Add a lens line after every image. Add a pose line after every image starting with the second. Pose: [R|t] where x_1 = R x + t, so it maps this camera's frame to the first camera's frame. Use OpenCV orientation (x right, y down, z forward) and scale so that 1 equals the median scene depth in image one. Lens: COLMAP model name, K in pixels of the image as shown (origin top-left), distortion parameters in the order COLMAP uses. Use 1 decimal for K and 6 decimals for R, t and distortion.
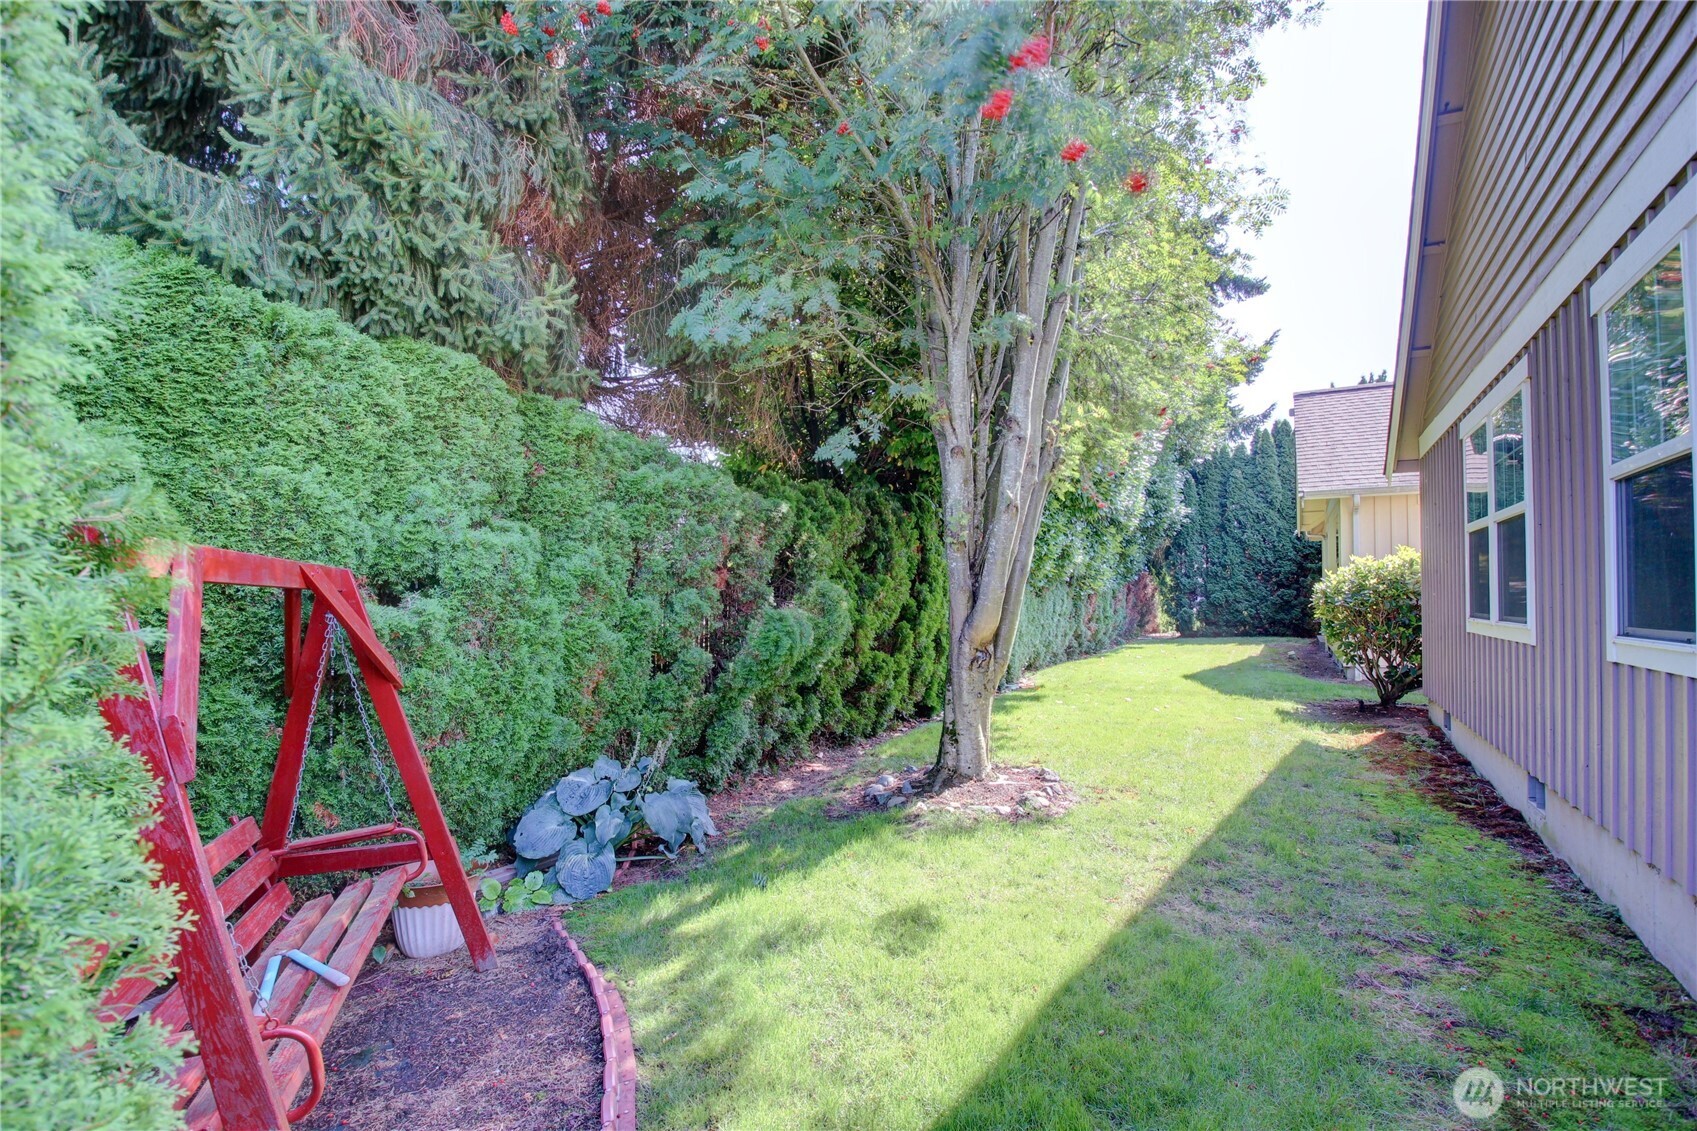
lens RADIAL K [[776.1, 0, 848.0], [0, 776.1, 578.9], [0, 0, 1]] dist [-0.004181, -0.013599]
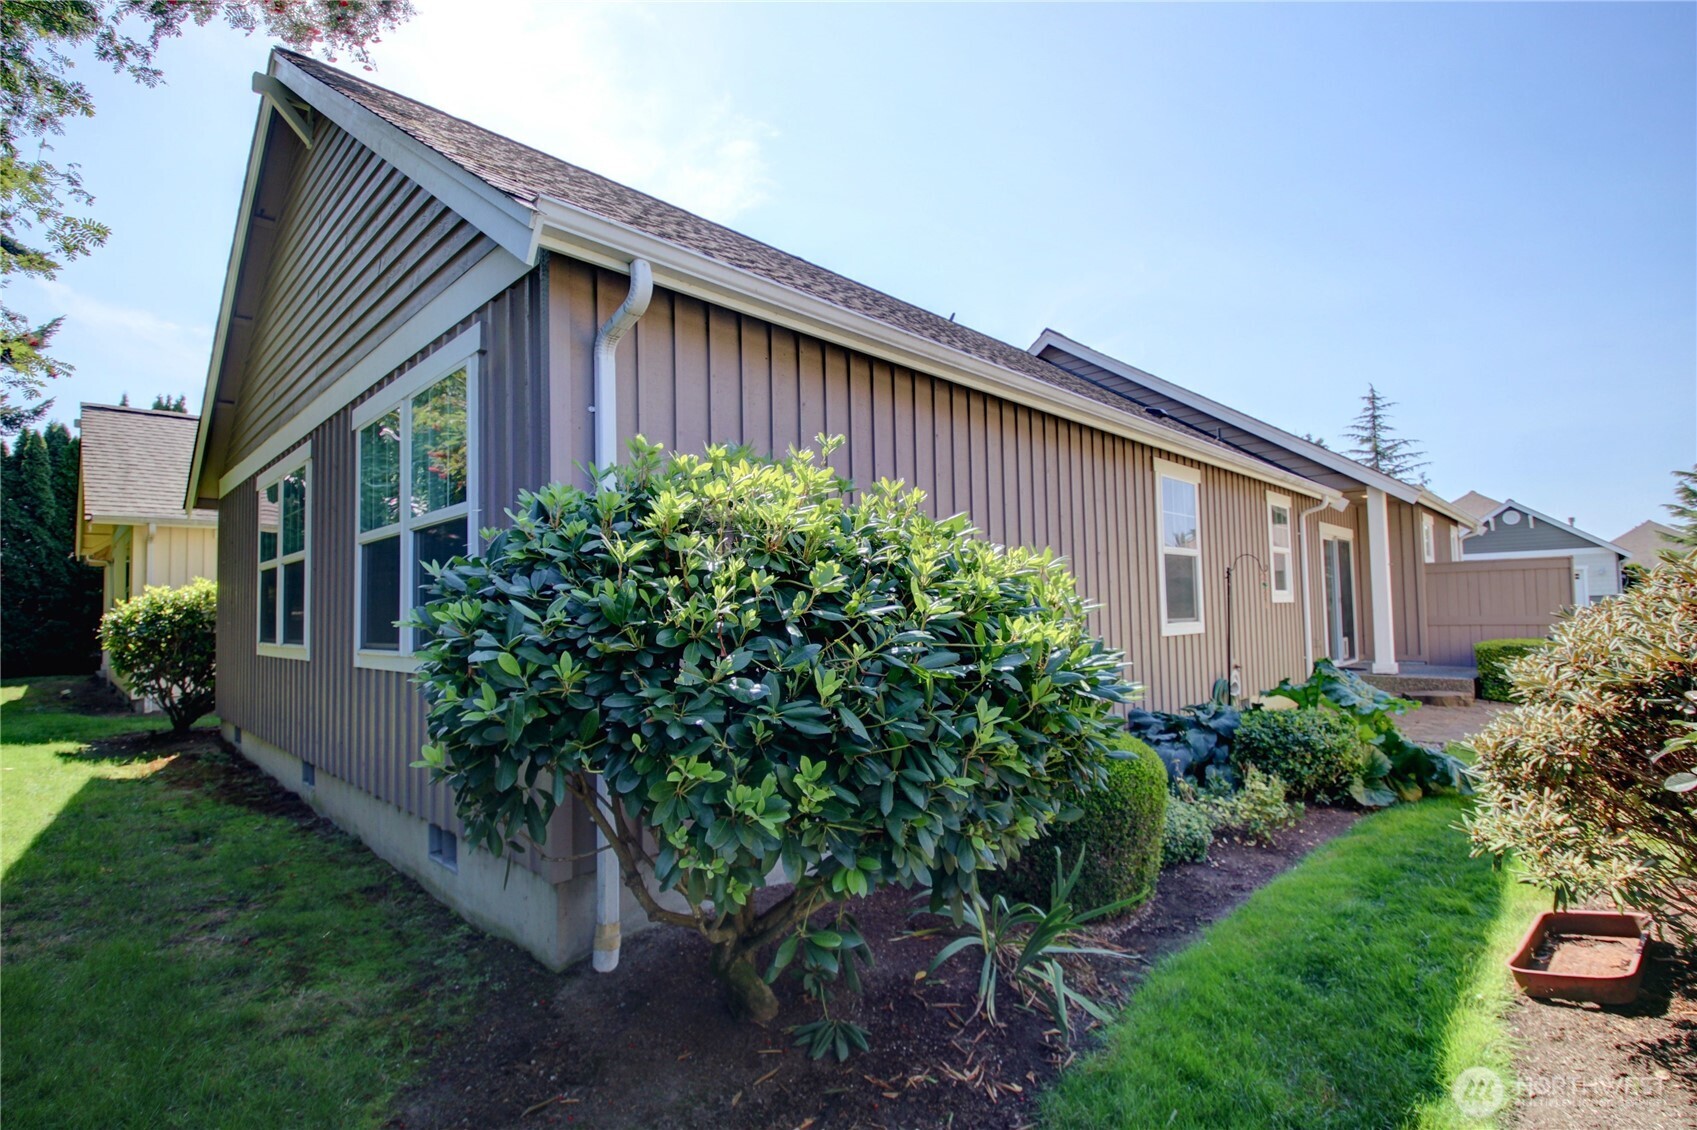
lens RADIAL K [[782.3, 0, 844.3], [0, 782.3, 576.0], [0, 0, 1]] dist [0.000607, -0.018673]
pose [[0.242446, 0.038932, 0.969383, -0.125276], [-0.000353, 0.999198, -0.040041, -0.003868], [-0.970165, 0.009366, 0.242266, -0.148674]]
